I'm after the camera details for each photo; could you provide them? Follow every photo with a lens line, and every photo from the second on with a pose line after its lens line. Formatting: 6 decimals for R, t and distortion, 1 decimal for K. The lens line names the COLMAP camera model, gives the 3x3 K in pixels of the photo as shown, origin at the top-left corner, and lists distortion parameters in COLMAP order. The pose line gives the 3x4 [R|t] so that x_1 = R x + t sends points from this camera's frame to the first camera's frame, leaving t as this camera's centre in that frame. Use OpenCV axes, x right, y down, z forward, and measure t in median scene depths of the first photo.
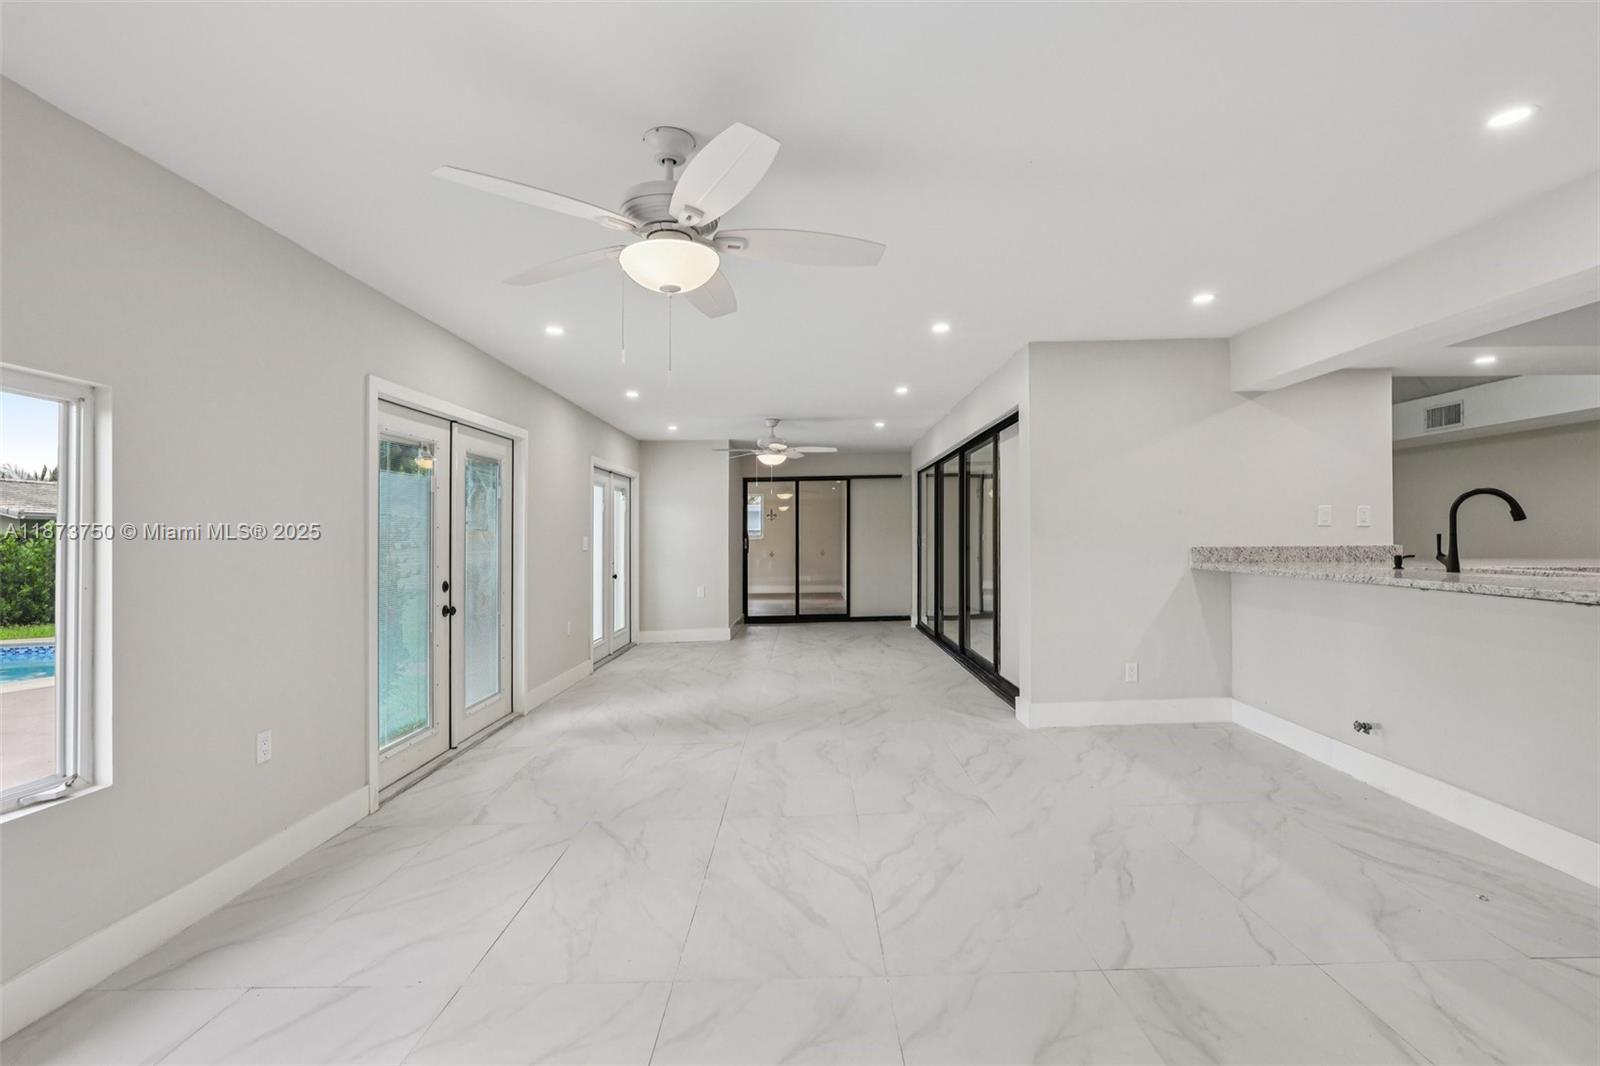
lens RADIAL K [[737.1, 0, 807.1], [0, 737.1, 538.8], [0, 0, 1]] dist [0.014841, -0.009894]
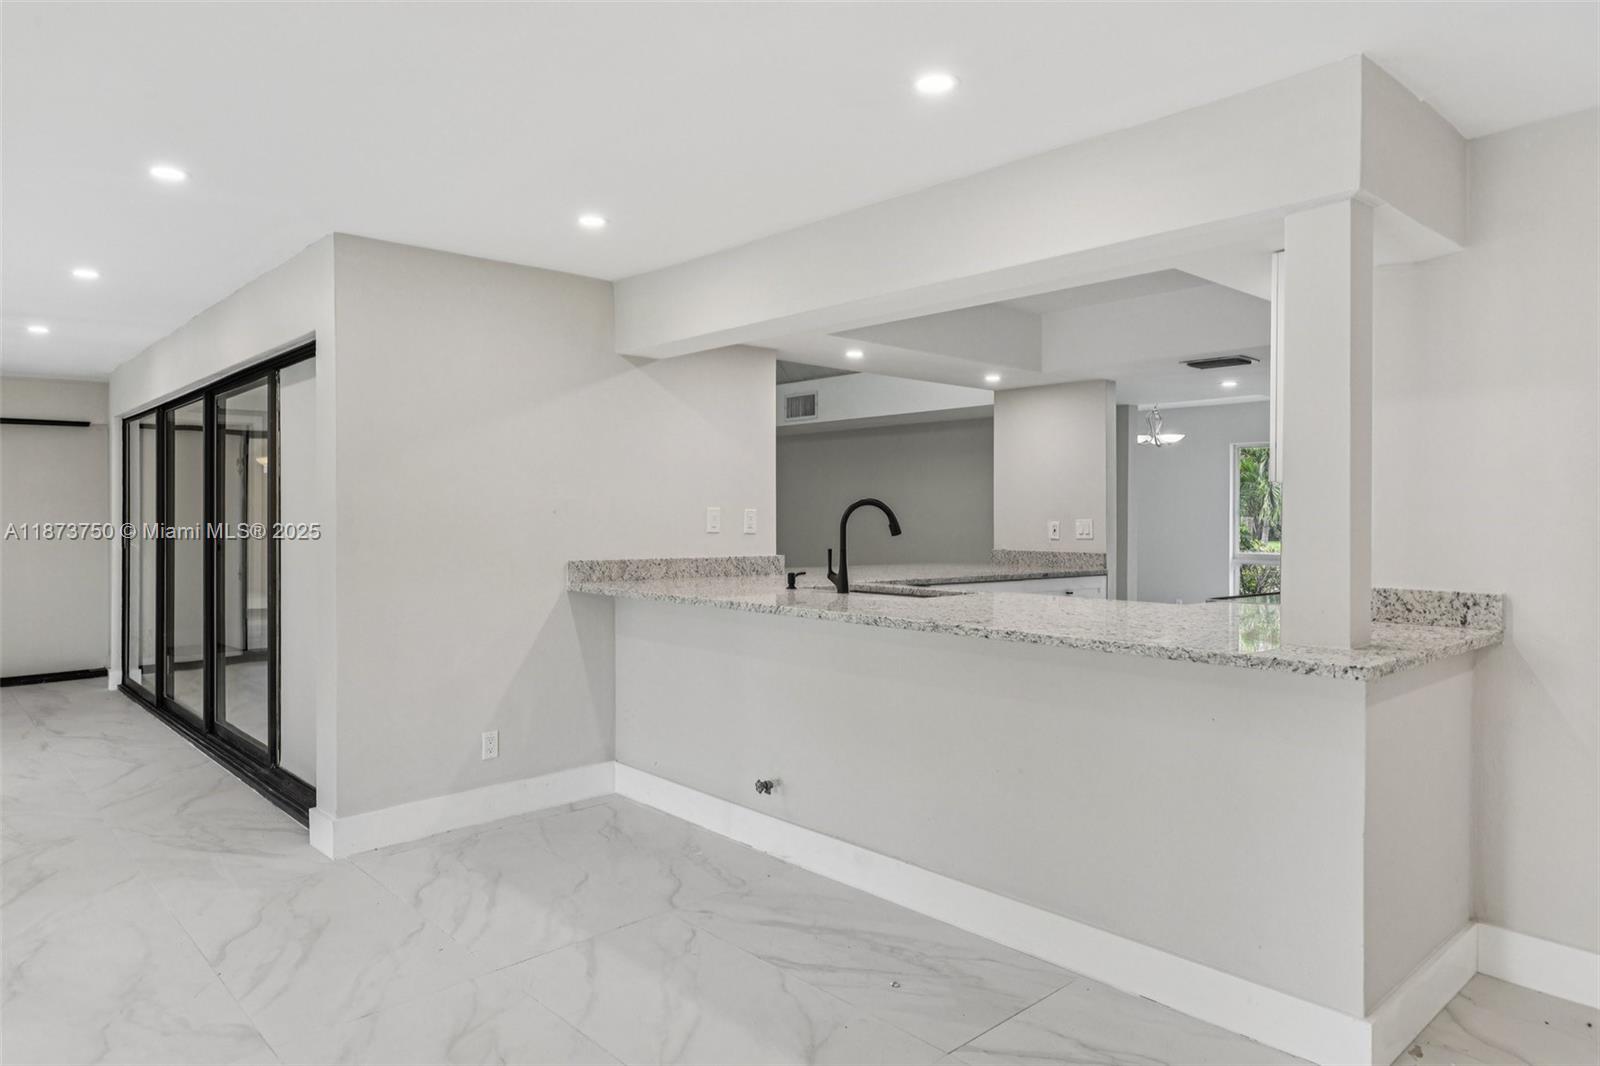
lens RADIAL K [[998.6, 0, 800.3], [0, 998.6, 540.7], [0, 0, 1]] dist [-0.000003, 0.000815]
pose [[0.736982, -0.002650, 0.675907, 0.023777], [-0.011425, 0.999801, 0.016377, -0.027908], [-0.675816, -0.019792, 0.736805, 0.122445]]
